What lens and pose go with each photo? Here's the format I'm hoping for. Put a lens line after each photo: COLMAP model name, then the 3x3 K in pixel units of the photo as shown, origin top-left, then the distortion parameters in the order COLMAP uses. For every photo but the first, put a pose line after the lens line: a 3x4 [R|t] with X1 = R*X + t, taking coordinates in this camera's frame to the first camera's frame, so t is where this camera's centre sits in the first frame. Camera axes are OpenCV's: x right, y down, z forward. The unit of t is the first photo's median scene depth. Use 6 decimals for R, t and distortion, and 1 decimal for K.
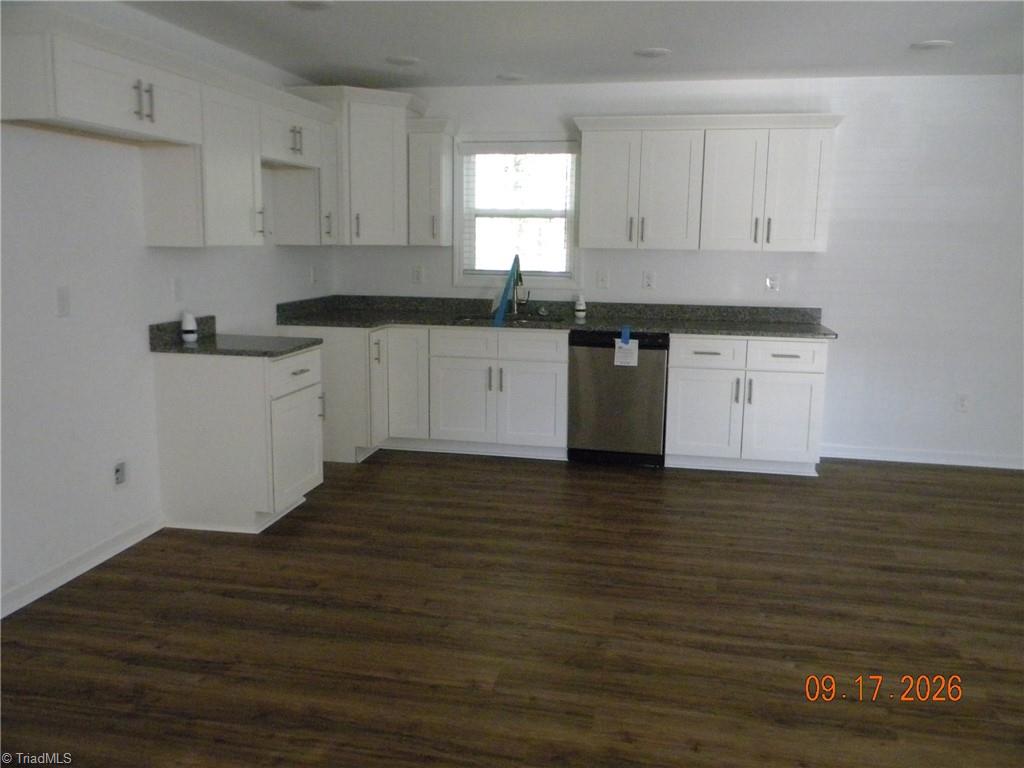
lens RADIAL K [[856.5, 0, 512.0], [0, 856.5, 384.0], [0, 0, 1]] dist [0.000268, -0.000491]
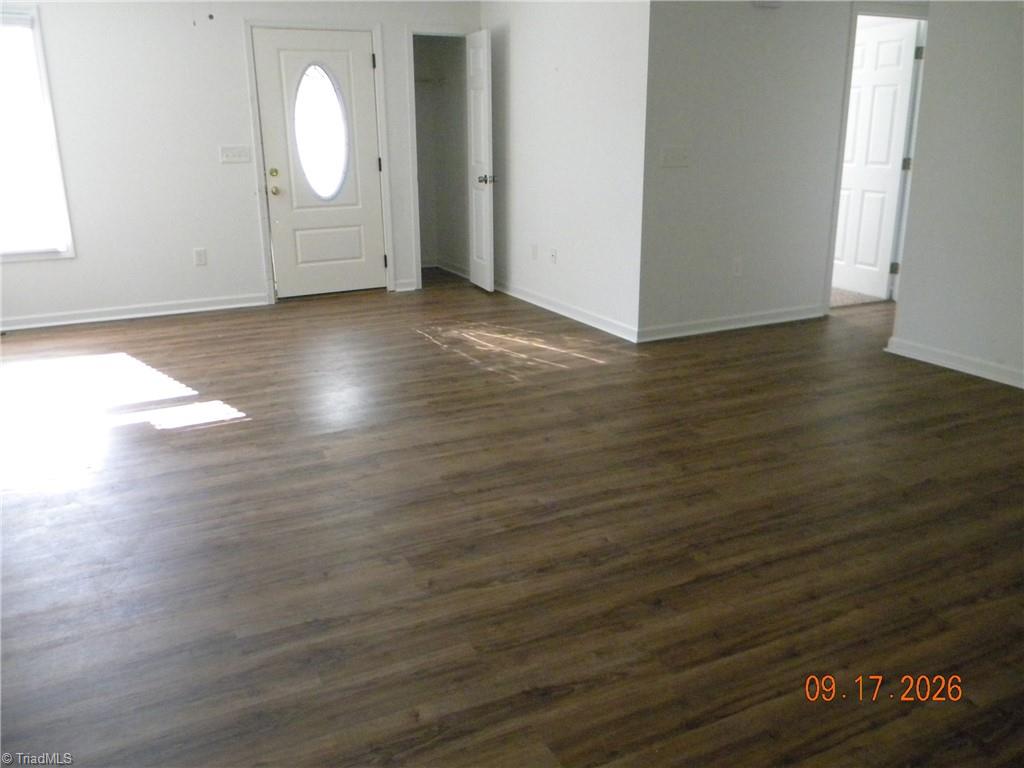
lens RADIAL K [[856.5, 0, 512.0], [0, 856.5, 384.0], [0, 0, 1]] dist [0.000268, -0.000491]
pose [[-0.799068, 0.174101, -0.575482, 0.886761], [-0.089335, 0.912152, 0.399998, -0.227043], [0.594567, 0.371036, -0.713318, 1.570102]]
